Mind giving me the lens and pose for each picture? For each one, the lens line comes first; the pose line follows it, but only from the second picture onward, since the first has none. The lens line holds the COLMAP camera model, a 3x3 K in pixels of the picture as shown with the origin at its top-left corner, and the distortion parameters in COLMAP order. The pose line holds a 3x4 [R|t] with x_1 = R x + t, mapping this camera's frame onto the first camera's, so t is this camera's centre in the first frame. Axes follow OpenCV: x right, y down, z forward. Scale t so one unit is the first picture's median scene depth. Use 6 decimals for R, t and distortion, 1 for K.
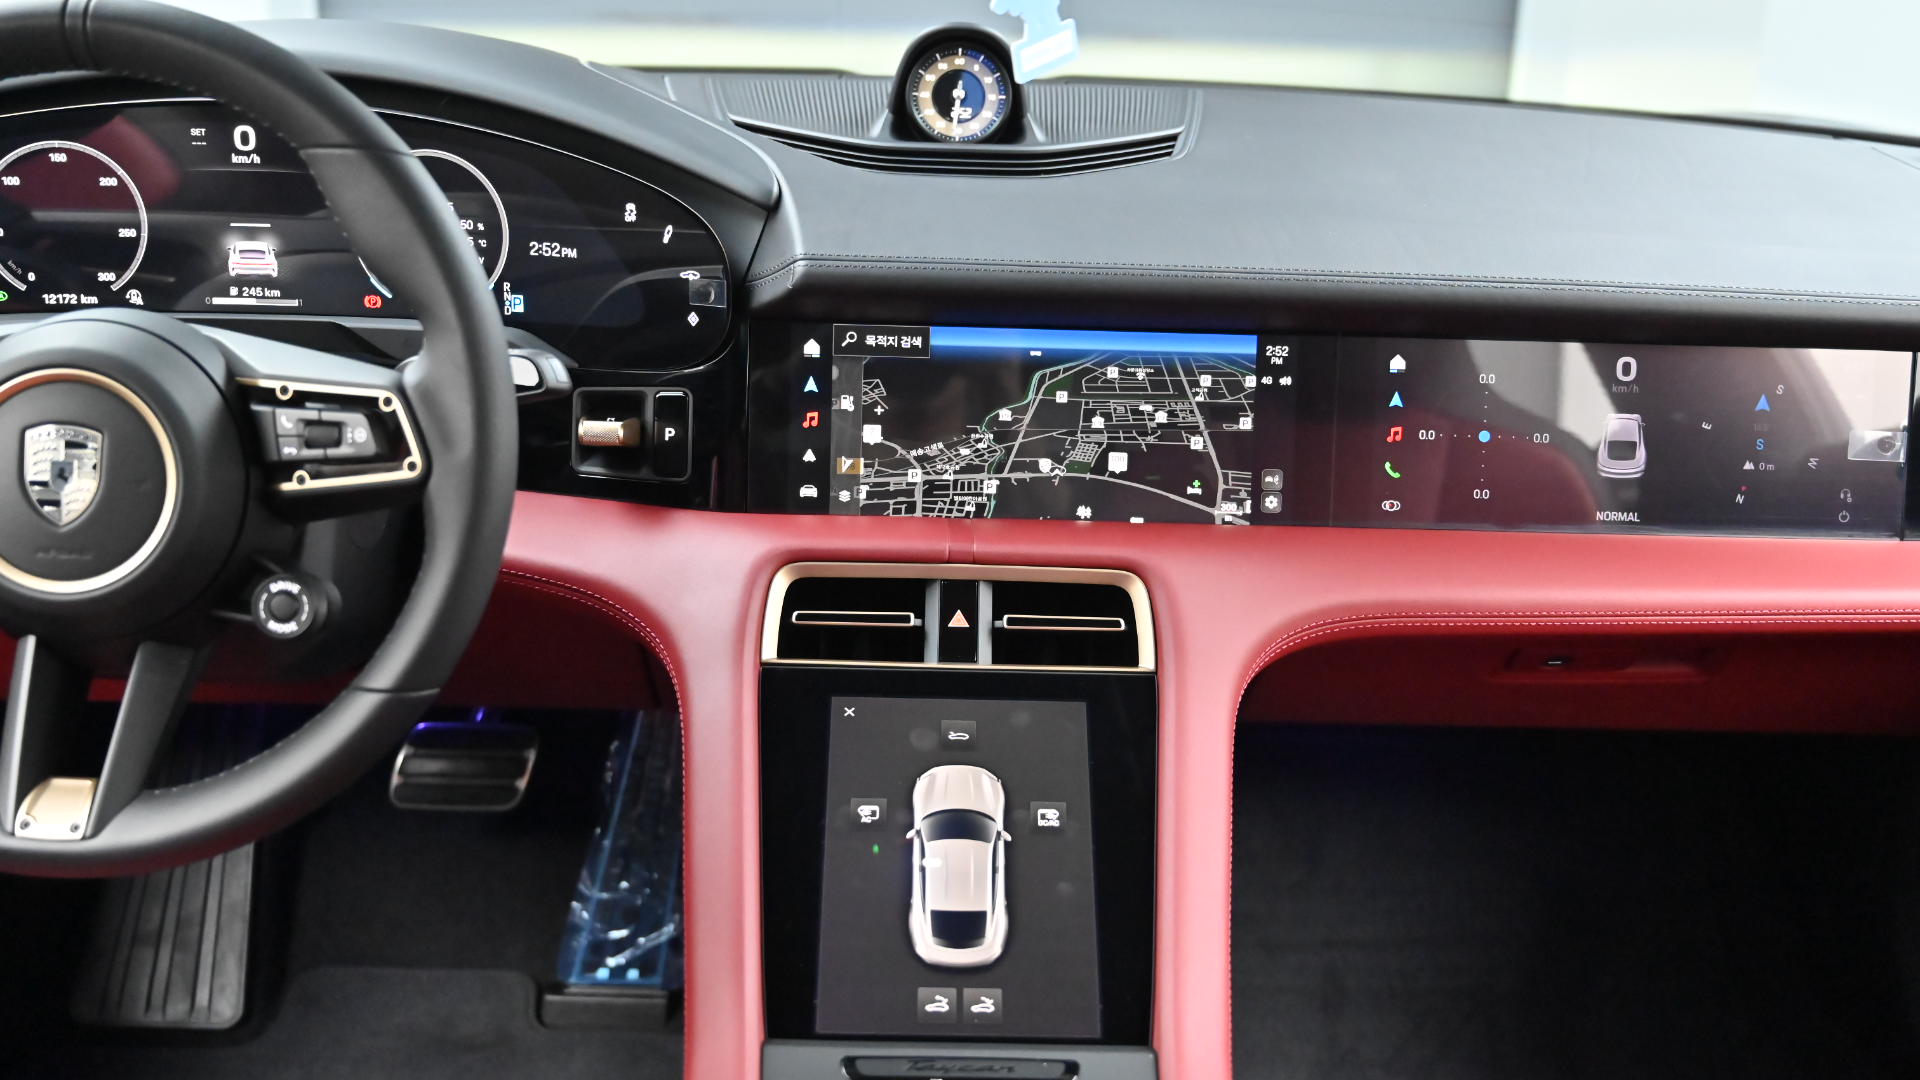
lens RADIAL K [[2144.2, 0, 953.0], [0, 2144.2, 510.9], [0, 0, 1]] dist [-0.017625, 0.000000]
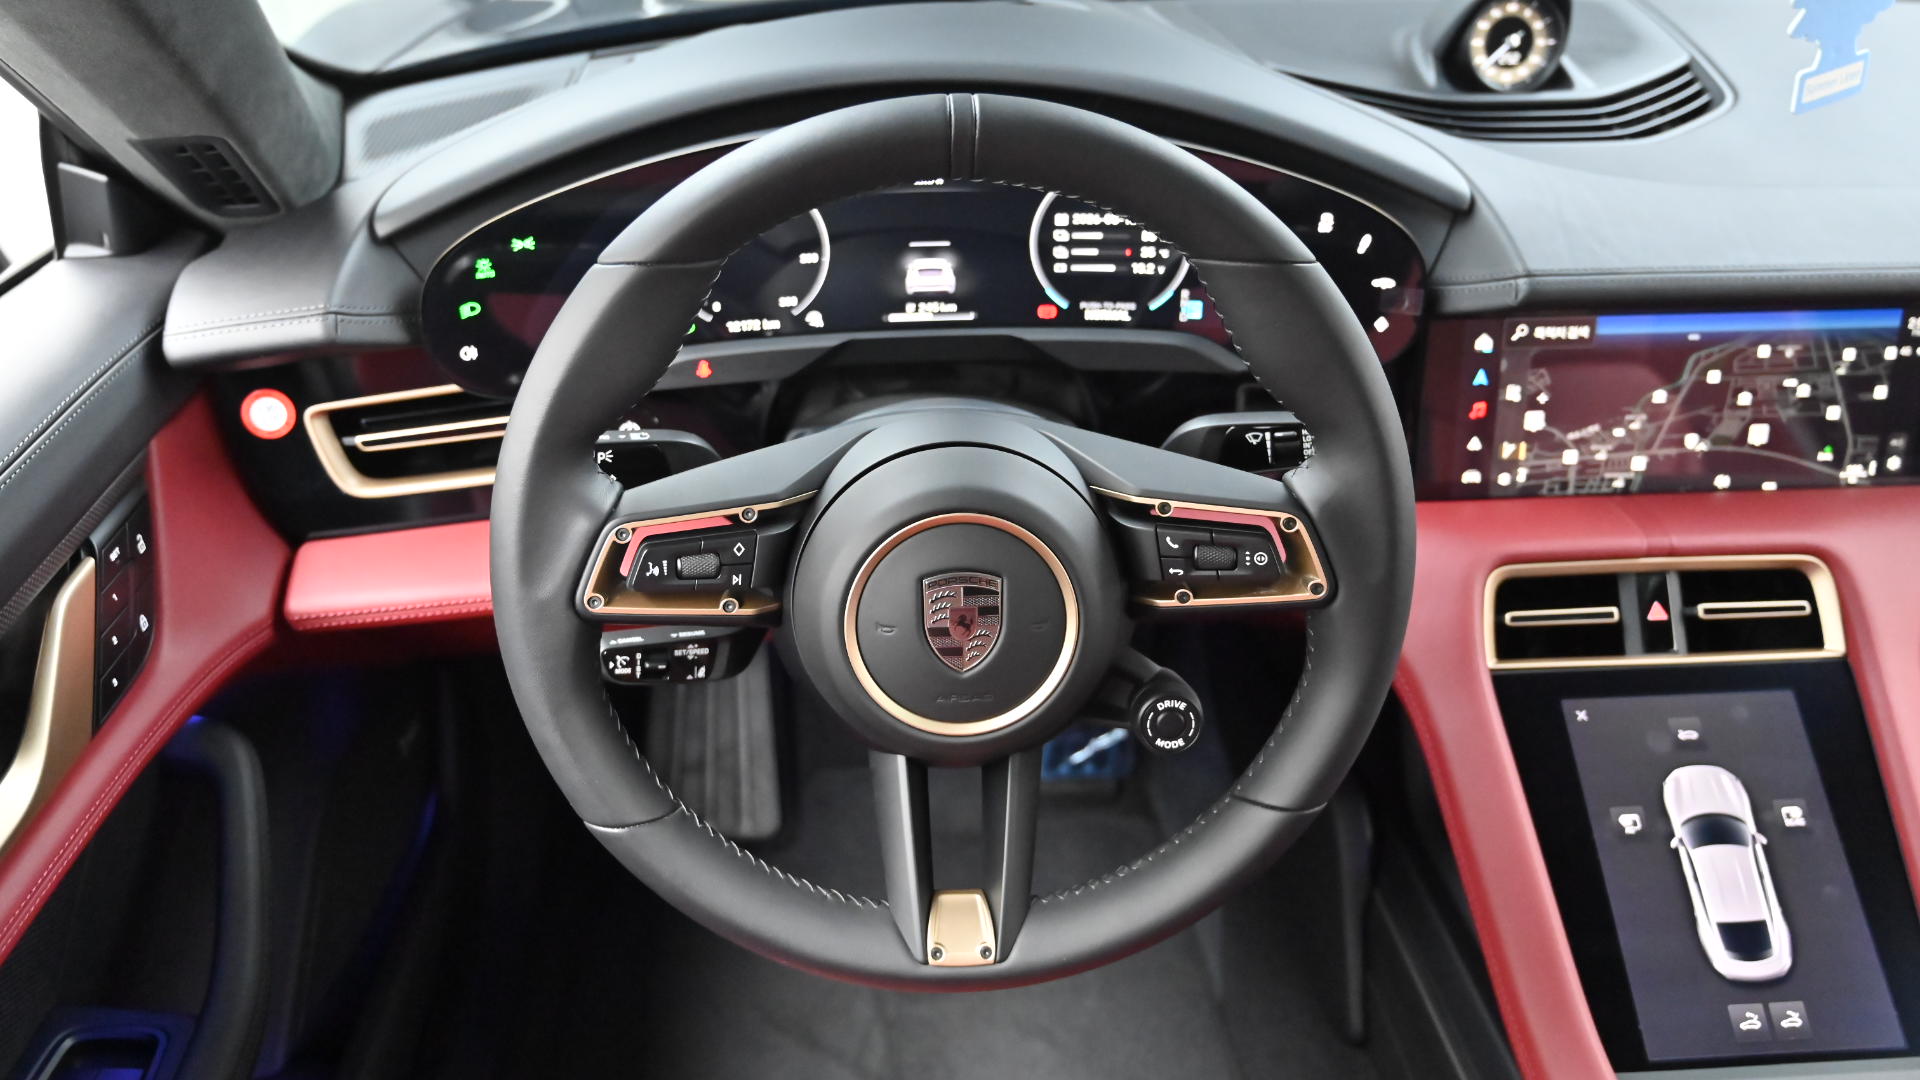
lens RADIAL K [[1534.8, 0, 960.1], [0, 1534.8, 537.7], [0, 0, 1]] dist [-0.021606, 0.027631]
pose [[0.998512, -0.050187, 0.021348, -0.337775], [0.043874, 0.971676, 0.232207, -0.166842], [-0.032397, -0.230925, 0.972432, 0.268190]]
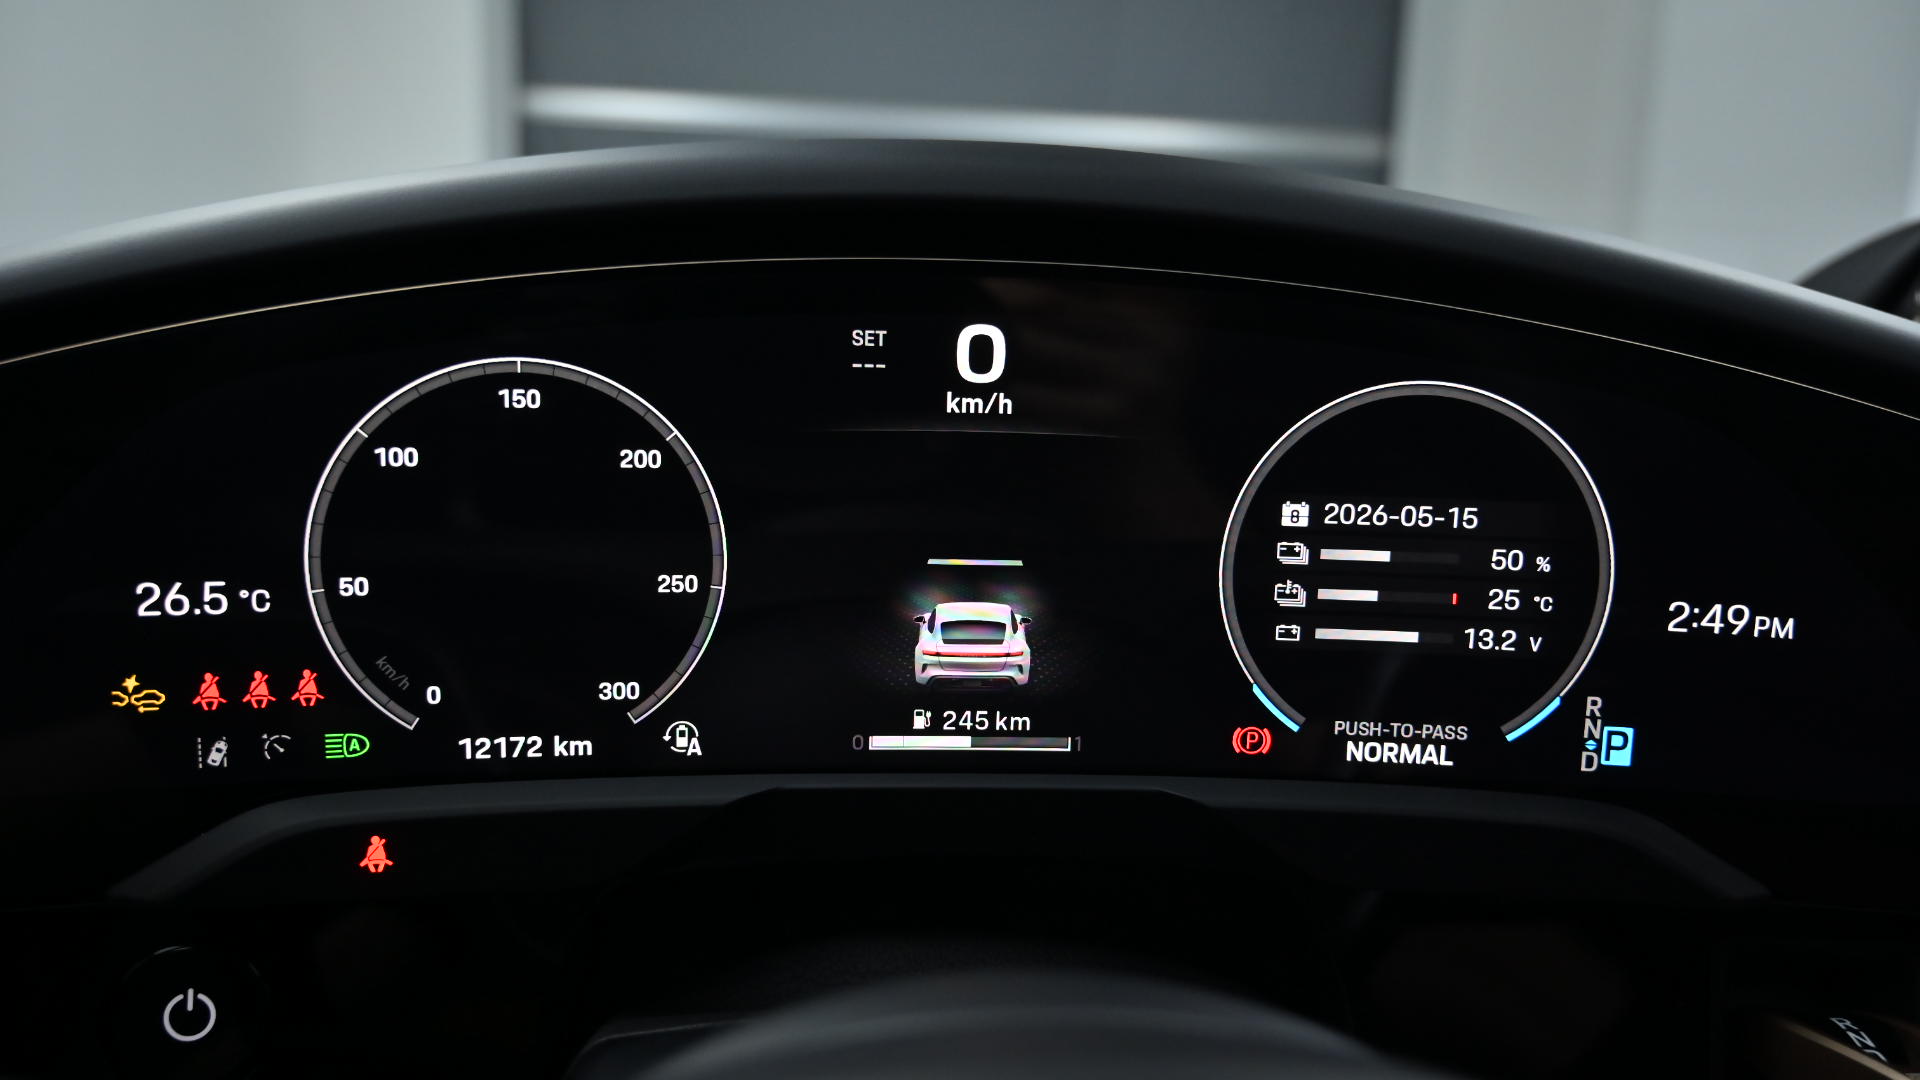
lens RADIAL K [[1506.5, 0, 960.9], [0, 1506.5, 533.9], [0, 0, 1]] dist [0.008653, 0.003155]
pose [[0.998661, -0.005896, 0.051402, -0.347588], [0.011967, 0.992868, -0.118616, -0.104997], [-0.050336, 0.119072, 0.991609, 0.713002]]
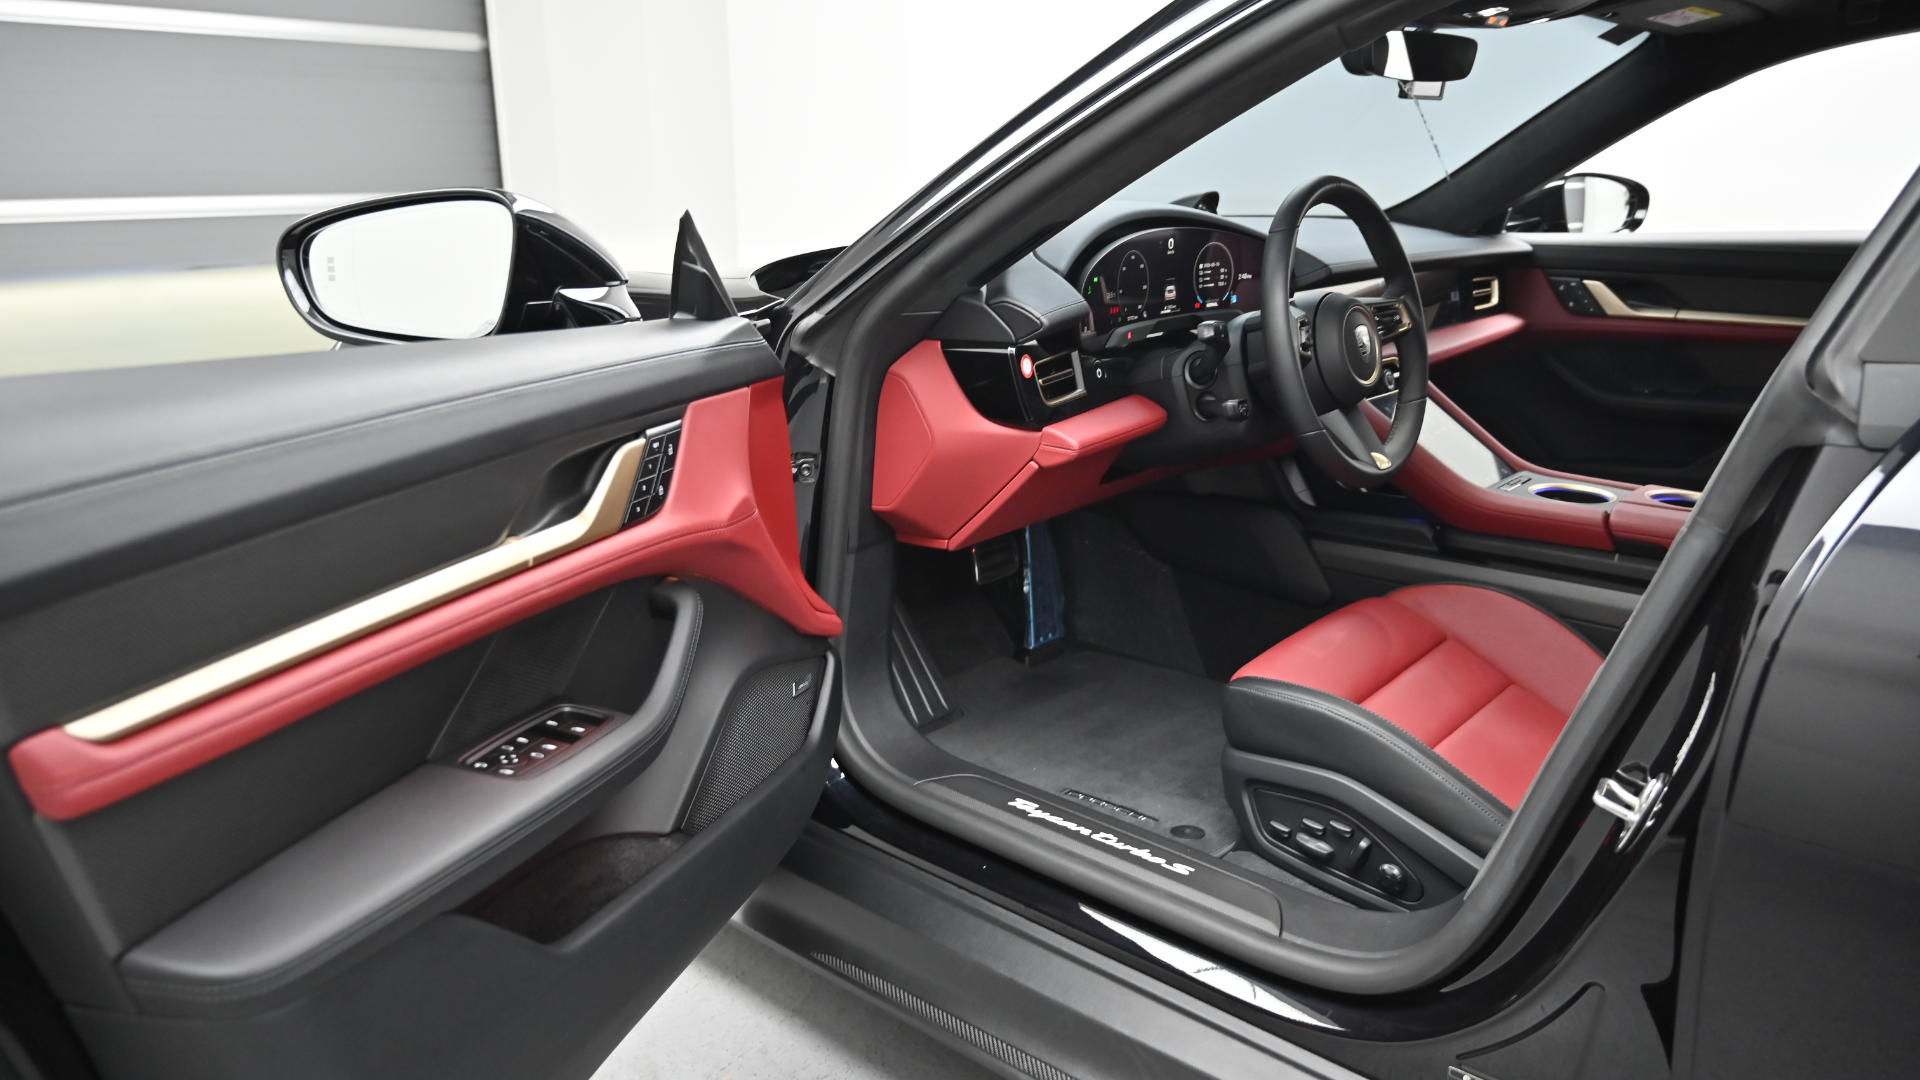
lens RADIAL K [[1304.1, 0, 962.0], [0, 1304.1, 536.2], [0, 0, 1]] dist [-0.011683, 0.002878]
pose [[0.676105, -0.237309, 0.697543, -1.621852], [0.236594, 0.966502, 0.099488, -0.053700], [-0.697786, 0.097770, 0.709603, 0.127291]]
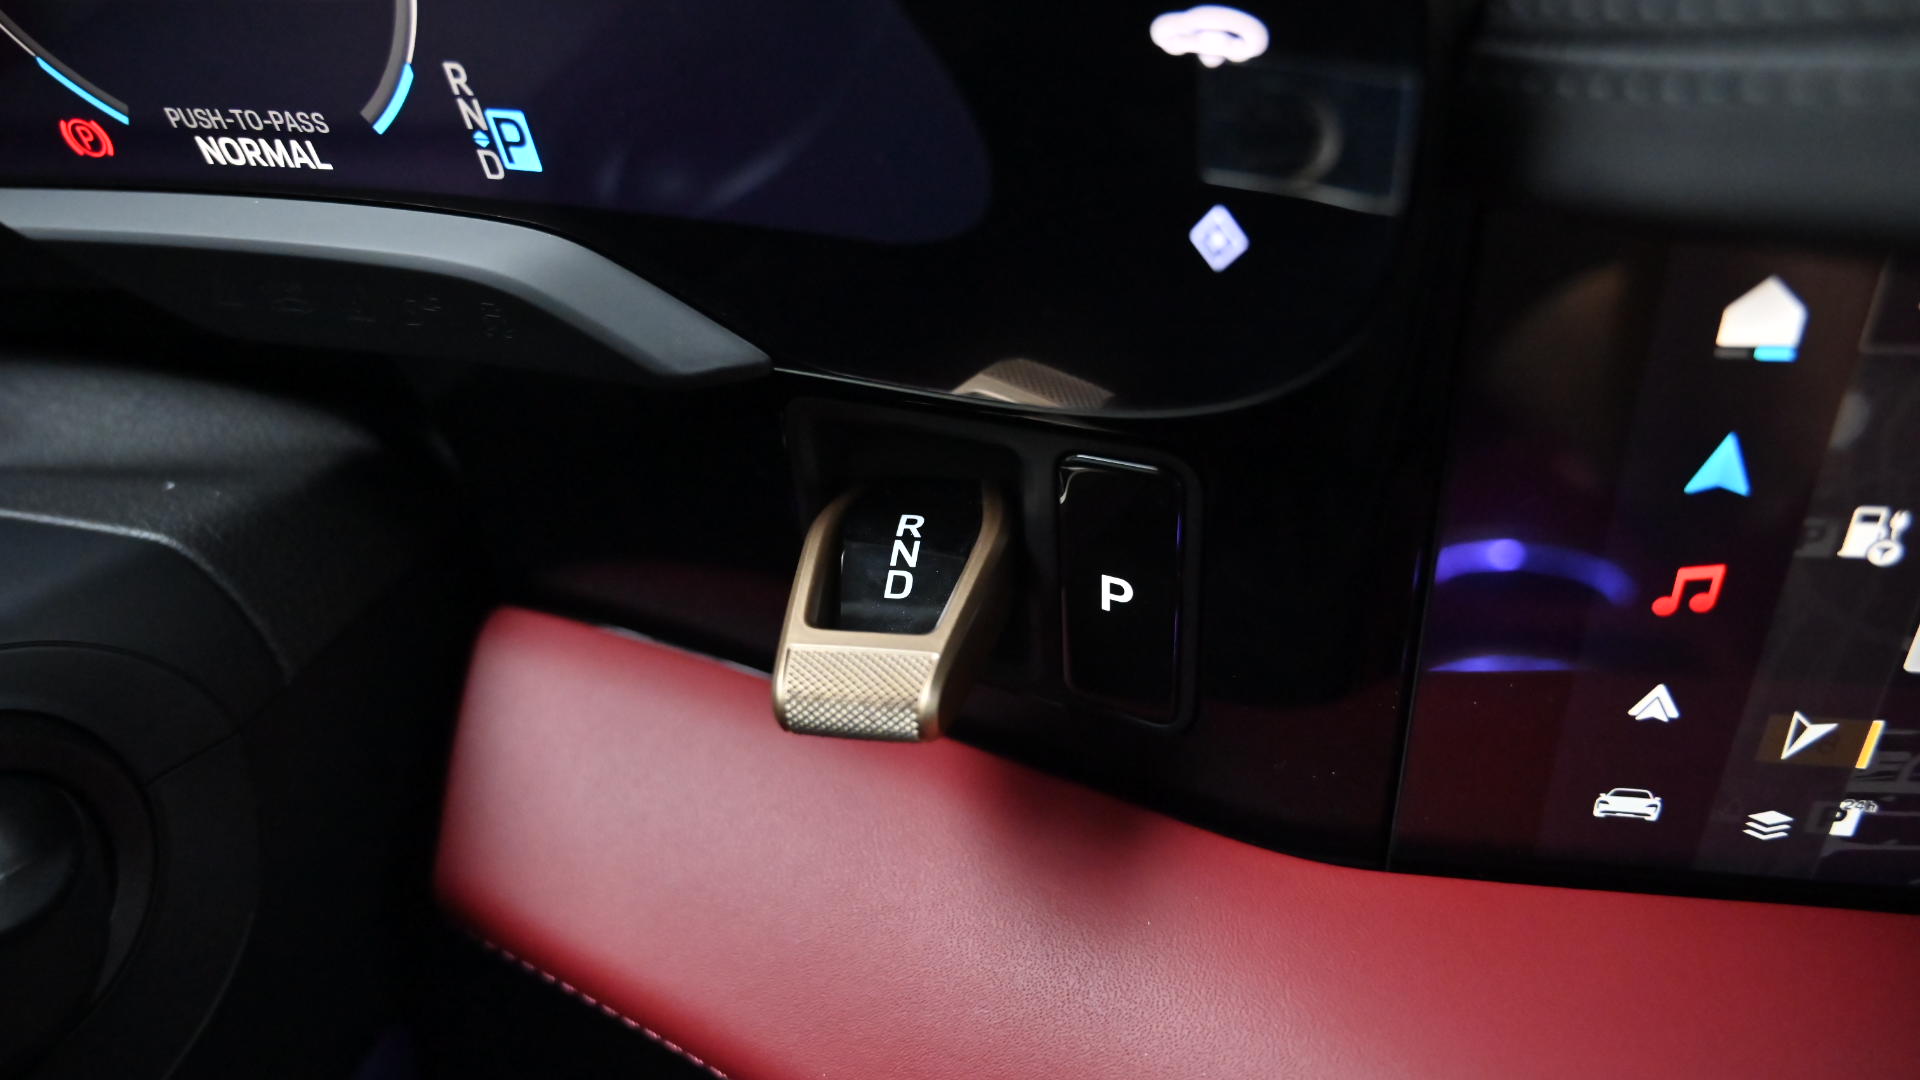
lens RADIAL K [[1304.1, 0, 958.2], [0, 1304.1, 529.2], [0, 0, 1]] dist [-0.011683, 0.002878]
pose [[0.974292, 0.027056, -0.223657, -0.114942], [0.079034, 0.888620, 0.451784, -0.122534], [0.210969, -0.457846, 0.863637, 0.857952]]
